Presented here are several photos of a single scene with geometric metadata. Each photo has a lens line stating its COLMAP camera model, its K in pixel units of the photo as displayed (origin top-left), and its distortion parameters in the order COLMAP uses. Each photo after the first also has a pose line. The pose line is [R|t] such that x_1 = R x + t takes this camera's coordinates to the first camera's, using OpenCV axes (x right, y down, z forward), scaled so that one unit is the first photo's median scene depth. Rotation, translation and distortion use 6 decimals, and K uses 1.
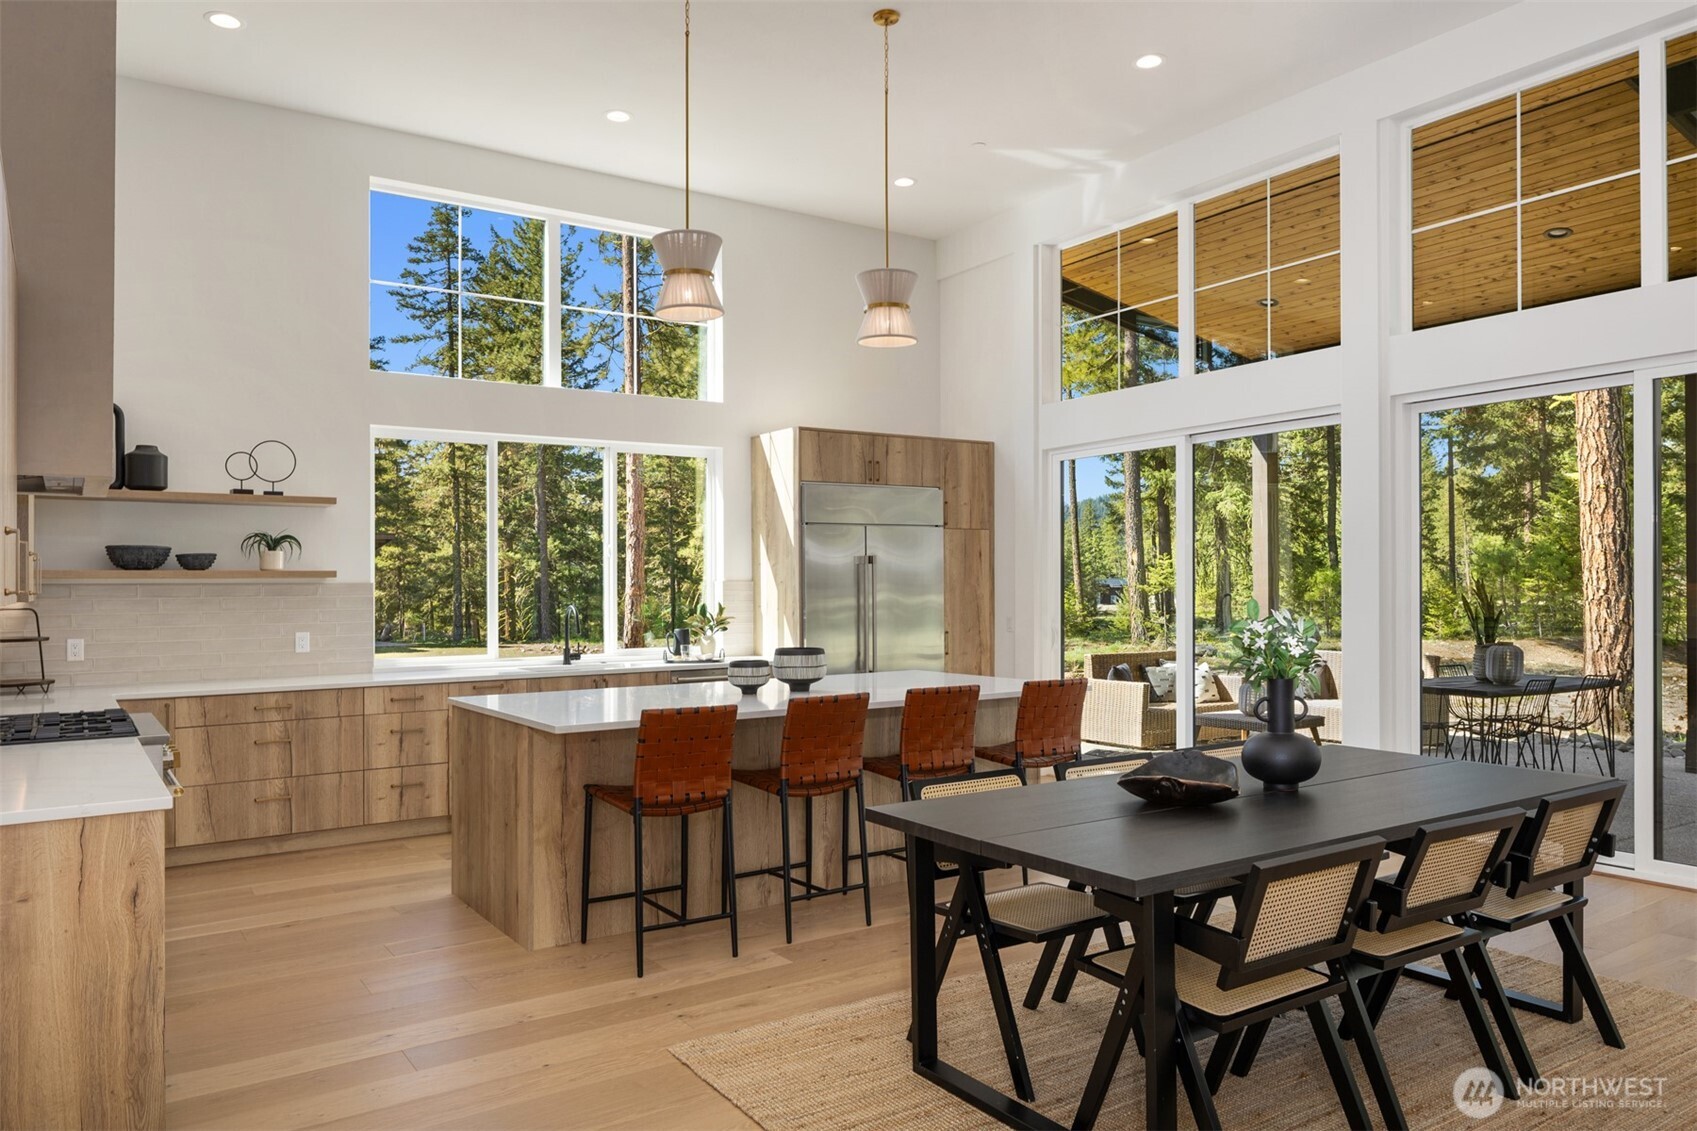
lens RADIAL K [[1158.4, 0, 856.2], [0, 1158.4, 558.0], [0, 0, 1]] dist [-0.012301, 0.009221]
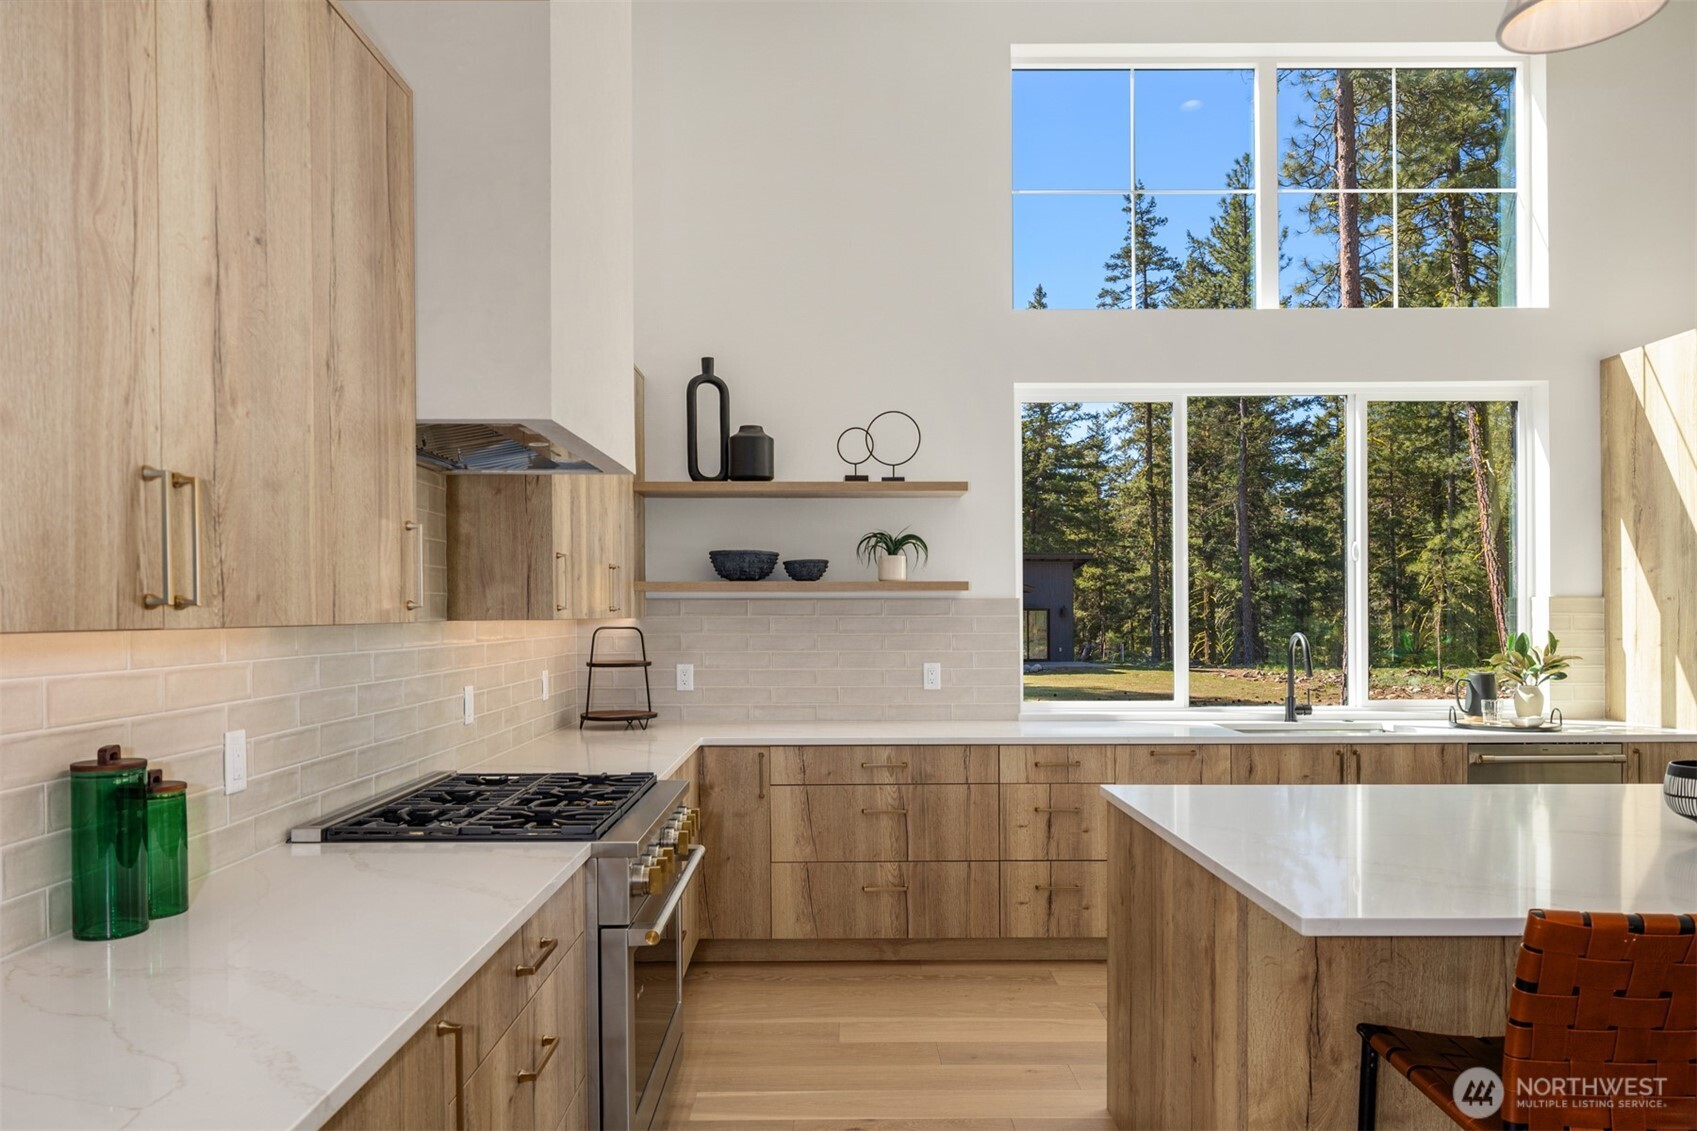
lens RADIAL K [[1158.4, 0, 861.1], [0, 1158.4, 600.7], [0, 0, 1]] dist [-0.012301, 0.009221]
pose [[0.834641, 0.002003, -0.550790, -0.086905], [0.008207, 0.999837, 0.016073, 0.009540], [0.550733, -0.017935, 0.834489, 0.298995]]
